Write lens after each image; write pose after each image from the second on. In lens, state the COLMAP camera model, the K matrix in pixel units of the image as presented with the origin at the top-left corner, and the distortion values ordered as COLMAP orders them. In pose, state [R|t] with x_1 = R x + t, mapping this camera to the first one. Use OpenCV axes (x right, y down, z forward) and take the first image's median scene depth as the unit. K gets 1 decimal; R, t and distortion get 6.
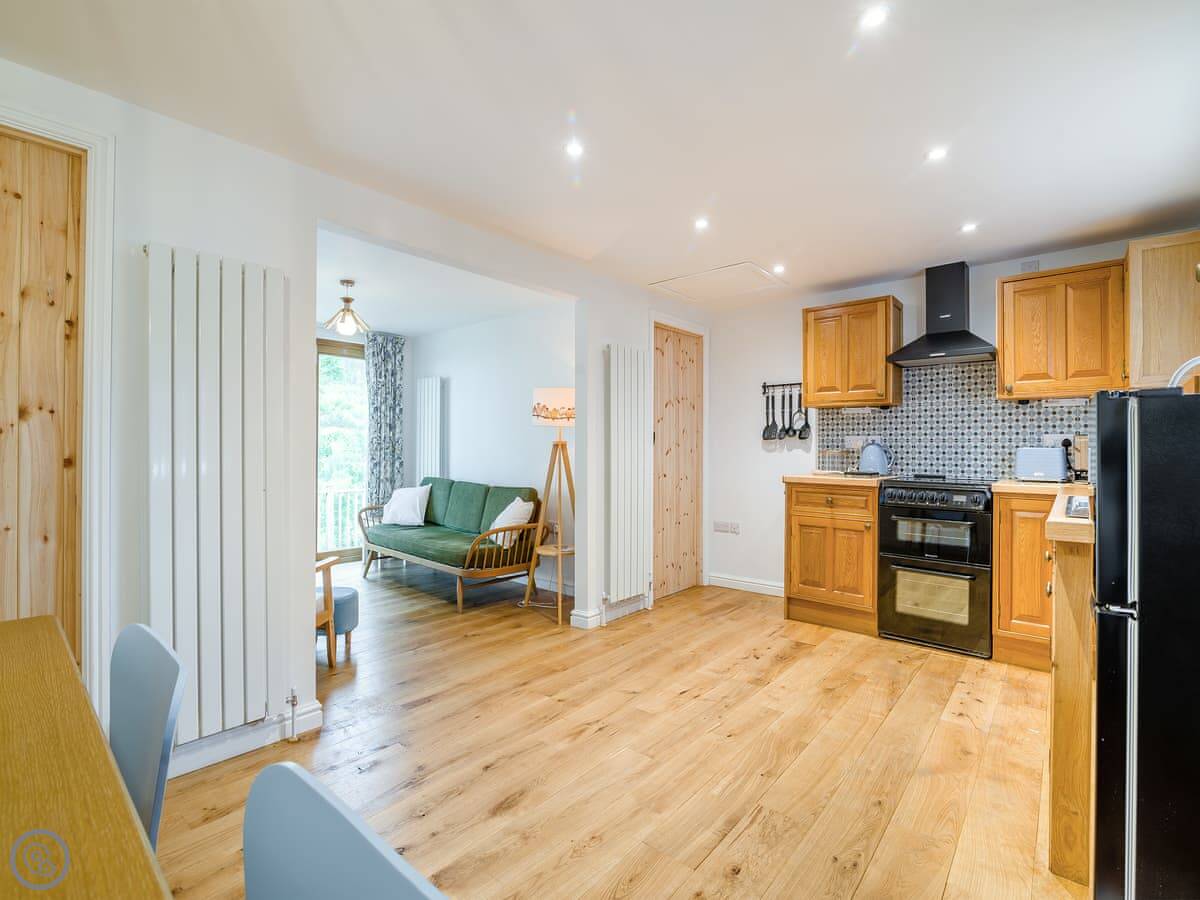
lens RADIAL K [[551.0, 0, 587.7], [0, 551.0, 449.9], [0, 0, 1]] dist [-0.019163, 0.001051]
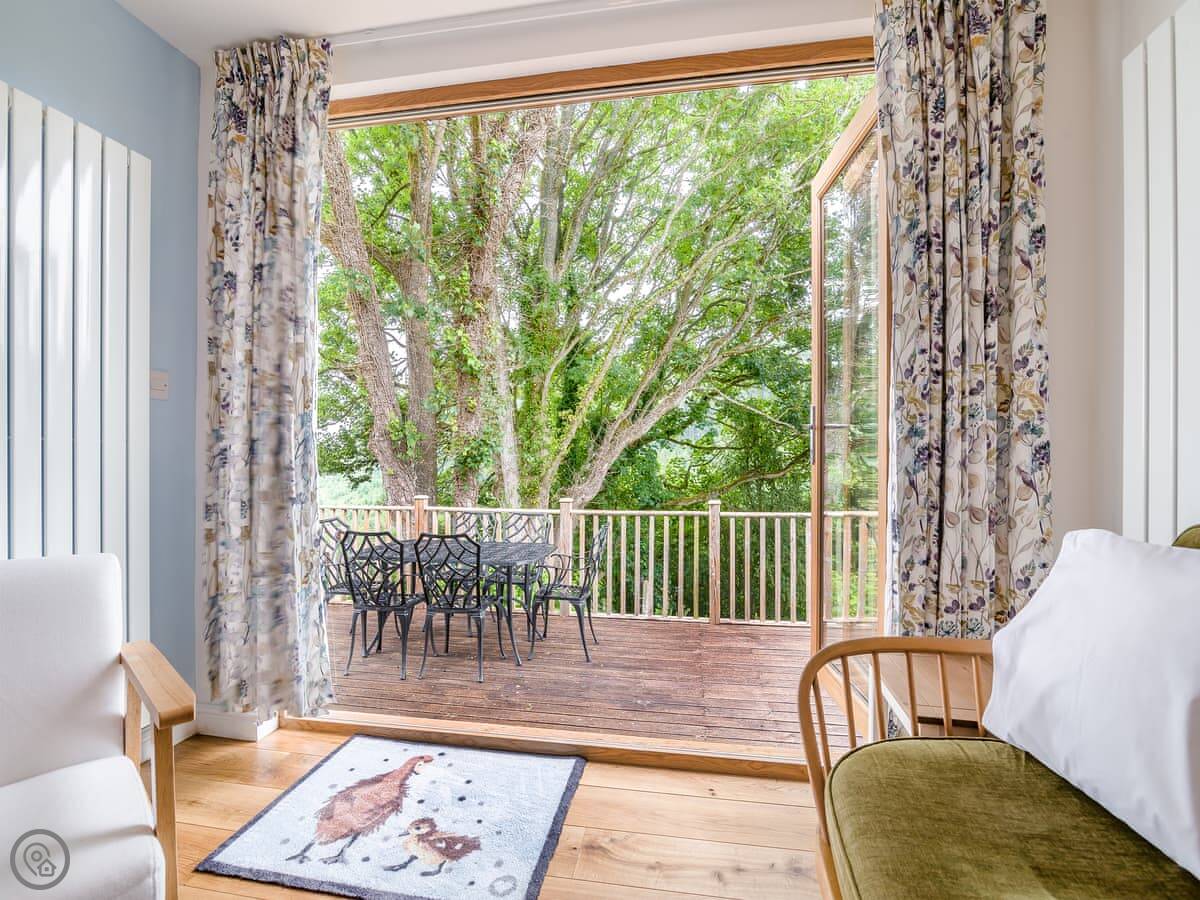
lens RADIAL K [[551.0, 0, 607.5], [0, 551.0, 456.7], [0, 0, 1]] dist [-0.019163, 0.001051]
pose [[0.531790, -0.002528, -0.846872, -0.260940], [0.002166, 0.999996, -0.001624, 0.029580], [0.846873, -0.000971, 0.531794, 0.779573]]
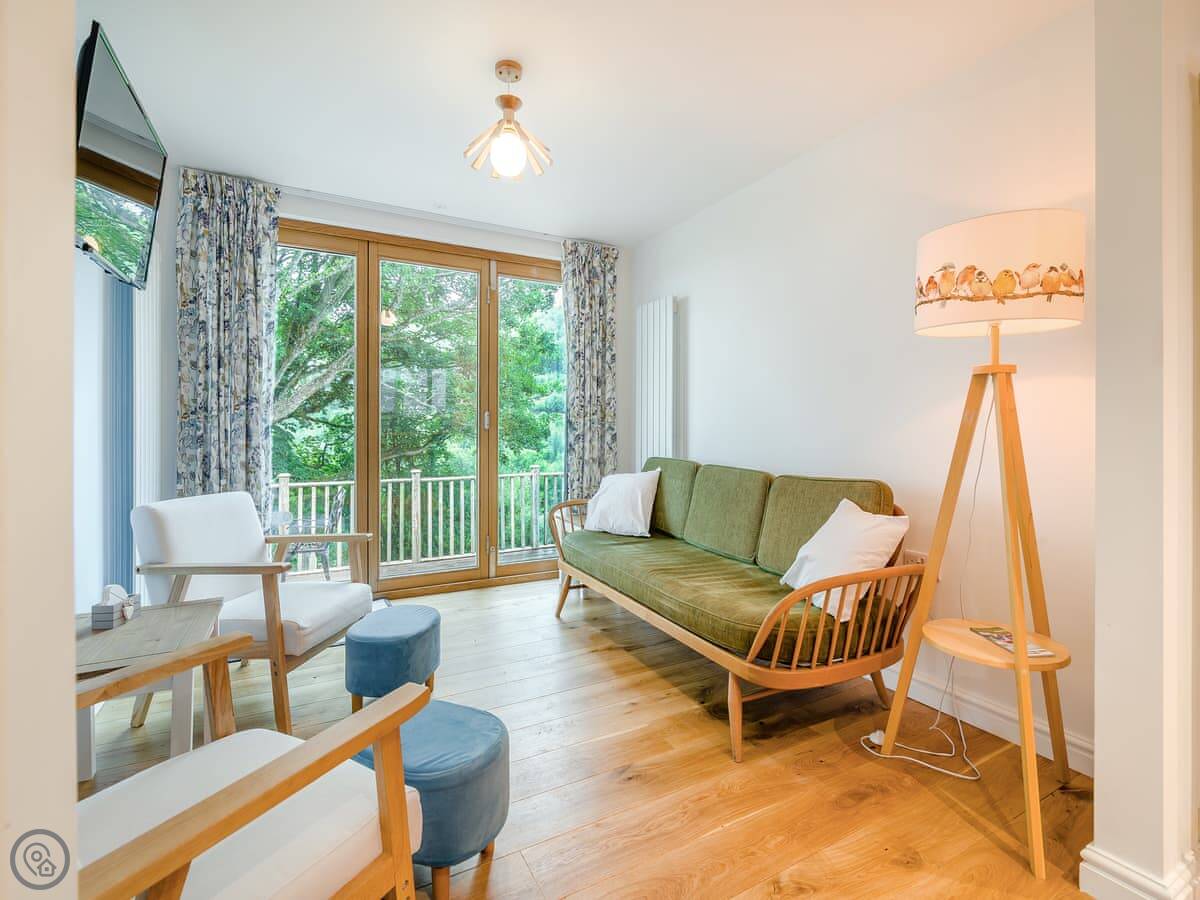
lens RADIAL K [[551.0, 0, 594.5], [0, 551.0, 432.9], [0, 0, 1]] dist [-0.019163, 0.001051]
pose [[0.933711, -0.004555, -0.357999, -0.134146], [0.004115, 0.999990, -0.001989, 0.023688], [0.358004, 0.000384, 0.933720, 0.403812]]
